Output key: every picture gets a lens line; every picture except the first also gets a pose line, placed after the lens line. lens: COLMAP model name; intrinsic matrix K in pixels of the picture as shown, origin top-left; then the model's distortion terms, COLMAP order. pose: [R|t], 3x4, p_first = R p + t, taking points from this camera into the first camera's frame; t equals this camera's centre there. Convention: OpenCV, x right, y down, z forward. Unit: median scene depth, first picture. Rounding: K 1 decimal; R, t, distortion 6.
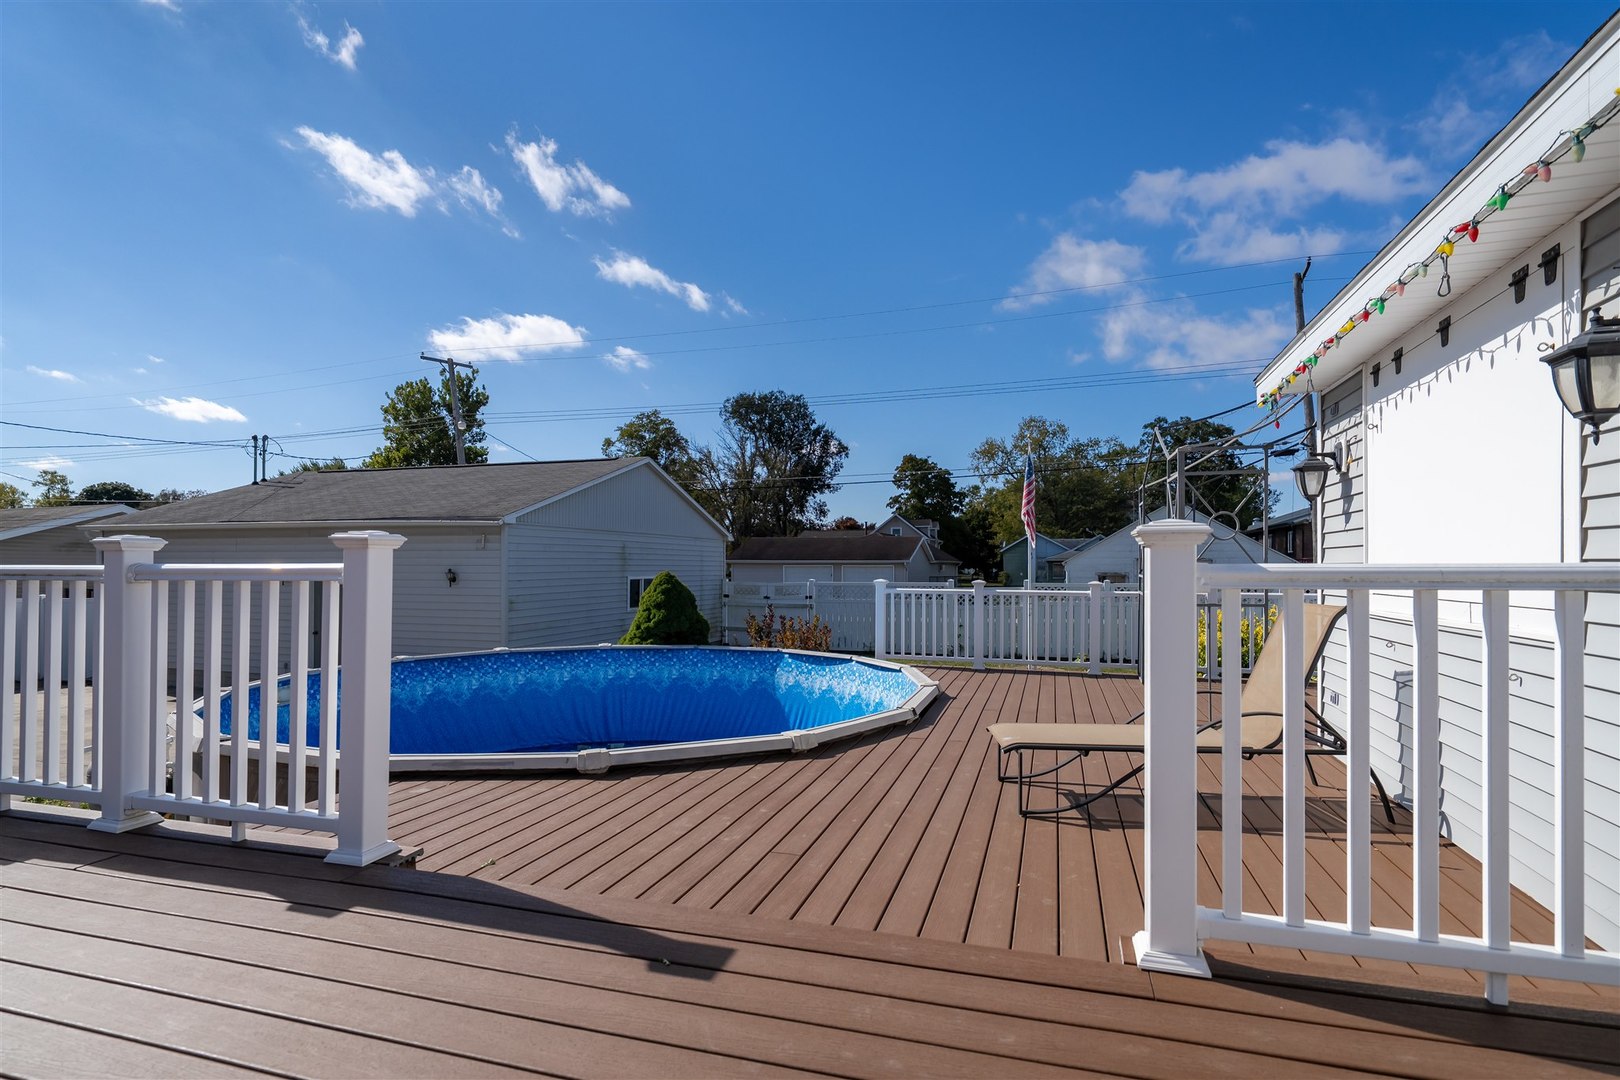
lens RADIAL K [[823.6, 0, 810.7], [0, 823.6, 549.3], [0, 0, 1]] dist [-0.000102, -0.000349]
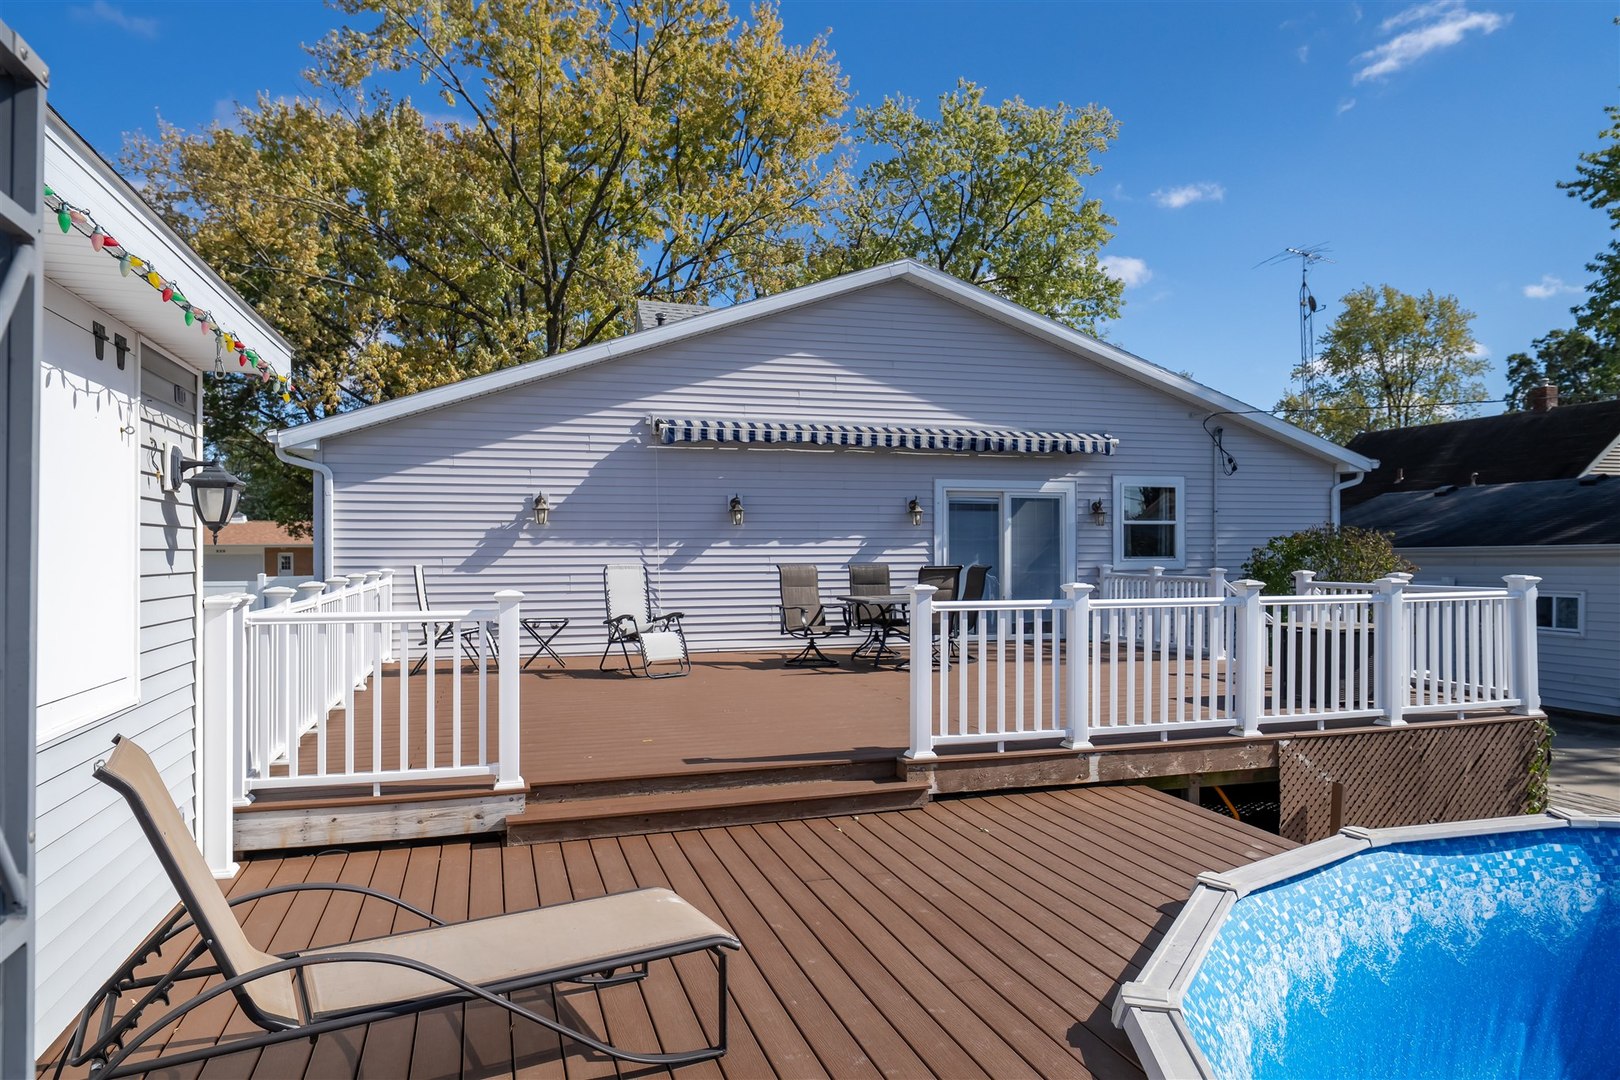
lens RADIAL K [[1056.7, 0, 816.7], [0, 1056.7, 544.5], [0, 0, 1]] dist [-0.011283, -0.000603]
pose [[-0.828218, -0.001907, -0.560403, 0.662782], [0.012166, 0.999697, -0.021382, -0.041561], [0.560274, -0.024527, -0.827944, 1.896303]]
